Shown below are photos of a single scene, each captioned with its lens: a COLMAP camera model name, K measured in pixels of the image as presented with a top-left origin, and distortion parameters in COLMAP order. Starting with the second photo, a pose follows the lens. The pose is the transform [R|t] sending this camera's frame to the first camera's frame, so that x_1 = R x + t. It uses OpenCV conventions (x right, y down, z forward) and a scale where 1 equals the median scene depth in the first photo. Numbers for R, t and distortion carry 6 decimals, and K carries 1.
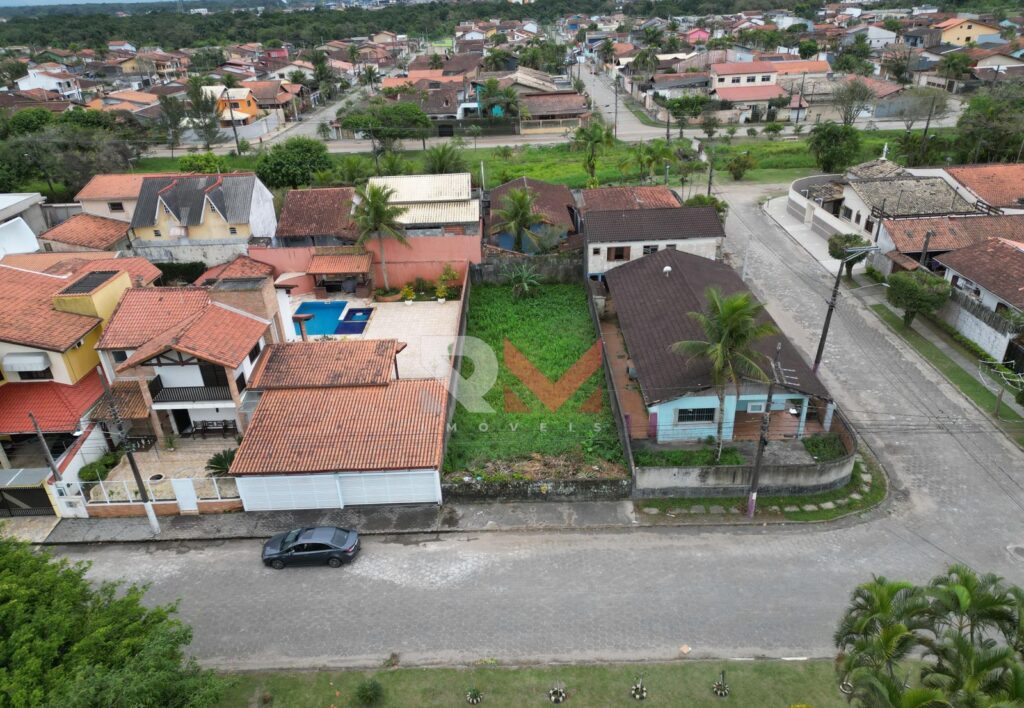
lens RADIAL K [[688.3, 0, 511.3], [0, 688.3, 386.3], [0, 0, 1]] dist [0.077179, -0.073045]
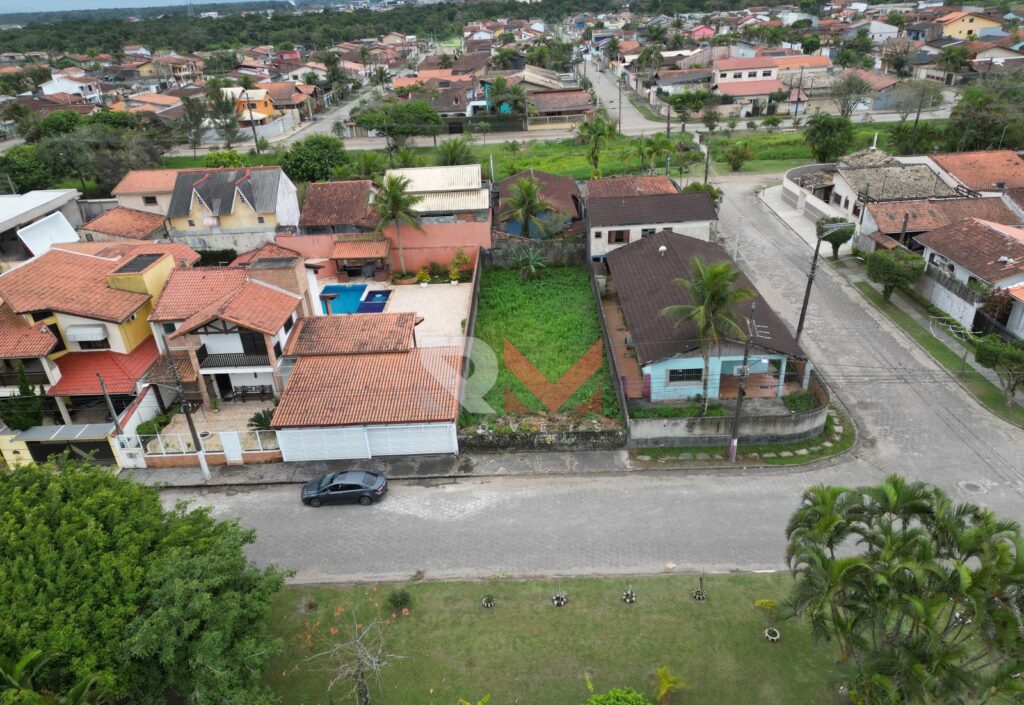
lens RADIAL K [[688.3, 0, 511.3], [0, 688.3, 384.8], [0, 0, 1]] dist [0.077179, -0.073045]
pose [[0.999881, -0.006311, -0.014103, 0.002078], [0.006299, 0.999980, -0.000843, 0.043317], [0.014108, 0.000754, 0.999900, -0.089332]]
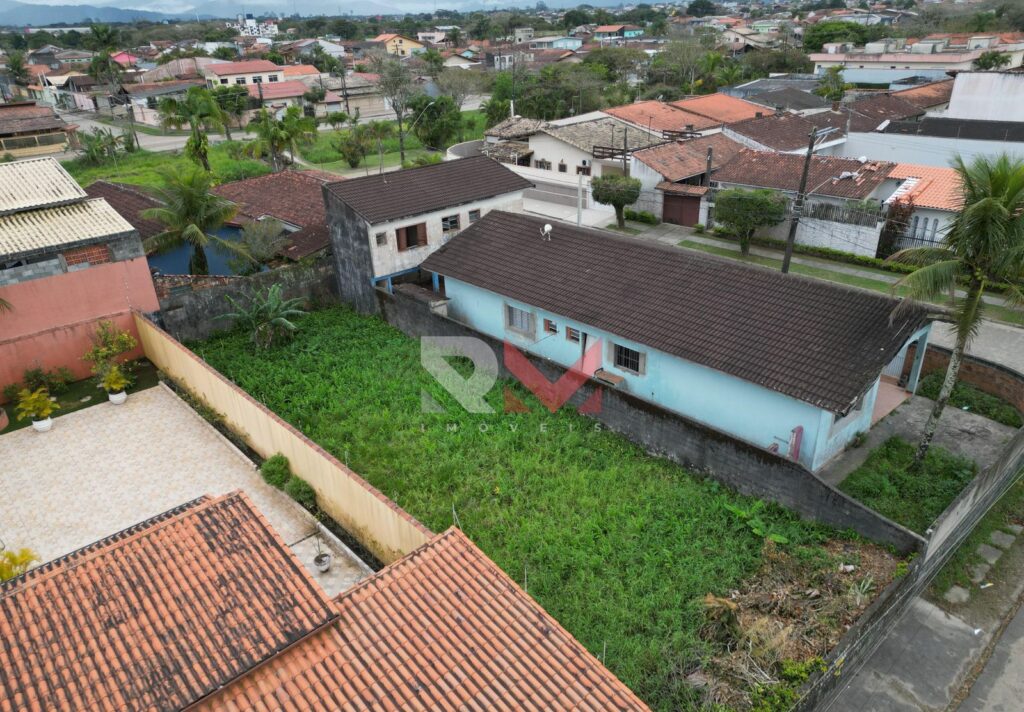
lens RADIAL K [[709.4, 0, 510.6], [0, 709.4, 375.8], [0, 0, 1]] dist [0.065879, -0.059175]
pose [[0.738658, -0.292154, 0.607478, -0.236853], [0.336330, 0.940740, 0.043472, -0.081638], [-0.584180, 0.172202, 0.793146, 0.524907]]
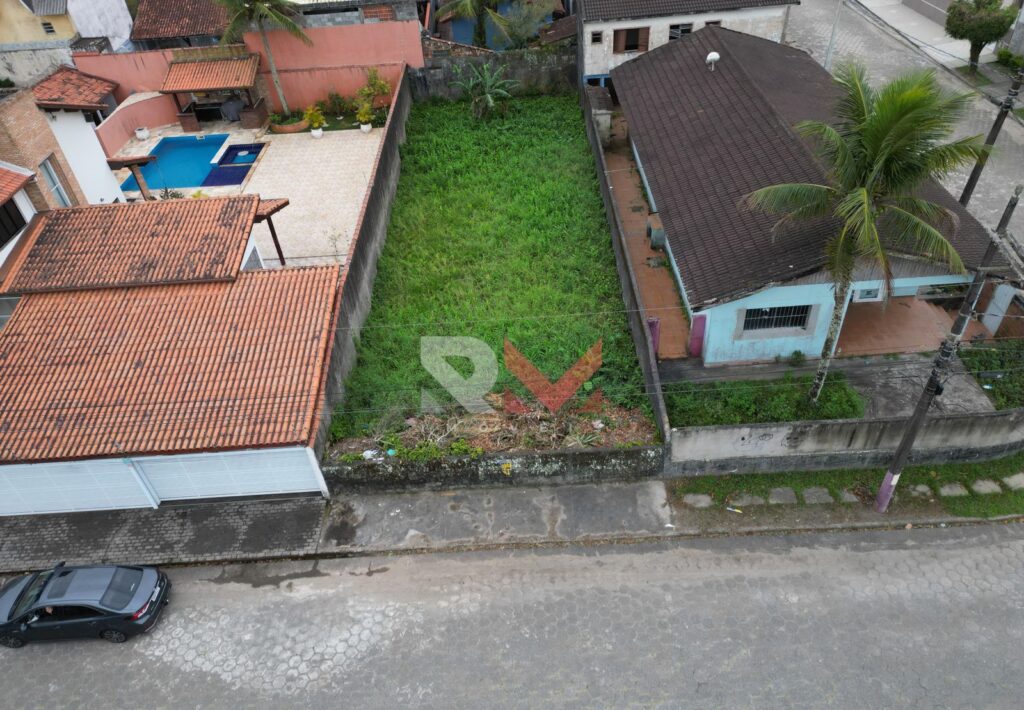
lens RADIAL K [[693.0, 0, 512.5], [0, 693.0, 378.7], [0, 0, 1]] dist [0.067723, -0.057894]
pose [[0.999345, -0.035988, -0.003893, 0.041197], [0.035998, 0.976735, 0.211409, -0.029552], [-0.003806, -0.211410, 0.977390, 0.335325]]
